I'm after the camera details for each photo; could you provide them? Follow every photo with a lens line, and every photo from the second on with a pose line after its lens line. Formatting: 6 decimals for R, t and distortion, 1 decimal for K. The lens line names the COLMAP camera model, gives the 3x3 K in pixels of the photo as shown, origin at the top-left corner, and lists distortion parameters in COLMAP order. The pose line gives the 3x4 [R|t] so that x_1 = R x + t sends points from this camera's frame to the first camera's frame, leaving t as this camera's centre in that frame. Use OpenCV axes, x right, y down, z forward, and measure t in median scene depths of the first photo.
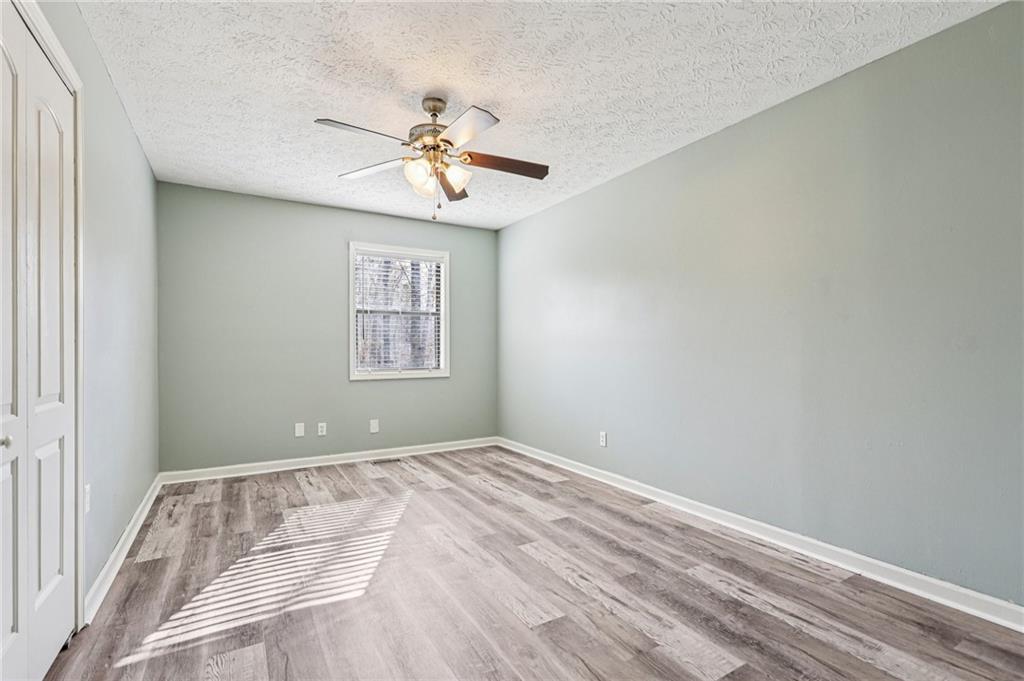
lens RADIAL K [[474.3, 0, 509.5], [0, 474.3, 343.0], [0, 0, 1]] dist [0.001963, 0.000161]
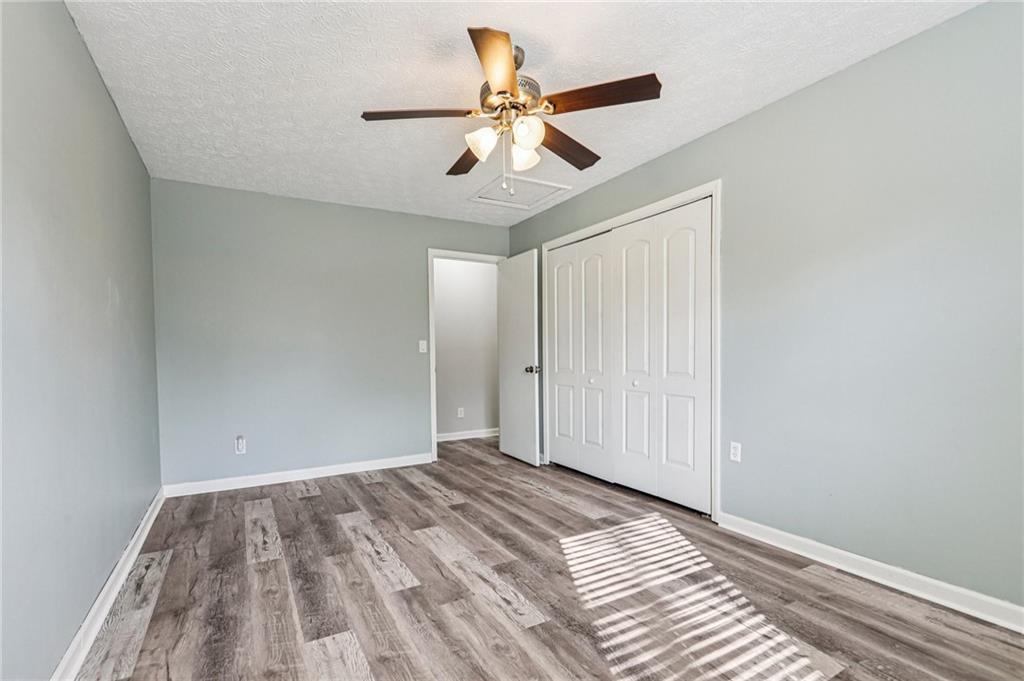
lens RADIAL K [[474.3, 0, 511.0], [0, 474.3, 347.3], [0, 0, 1]] dist [0.001963, 0.000161]
pose [[-0.999848, 0.015082, 0.008783, -0.167545], [0.014904, 0.999689, -0.020016, 0.020904], [-0.009082, -0.019882, -0.999761, 1.958291]]
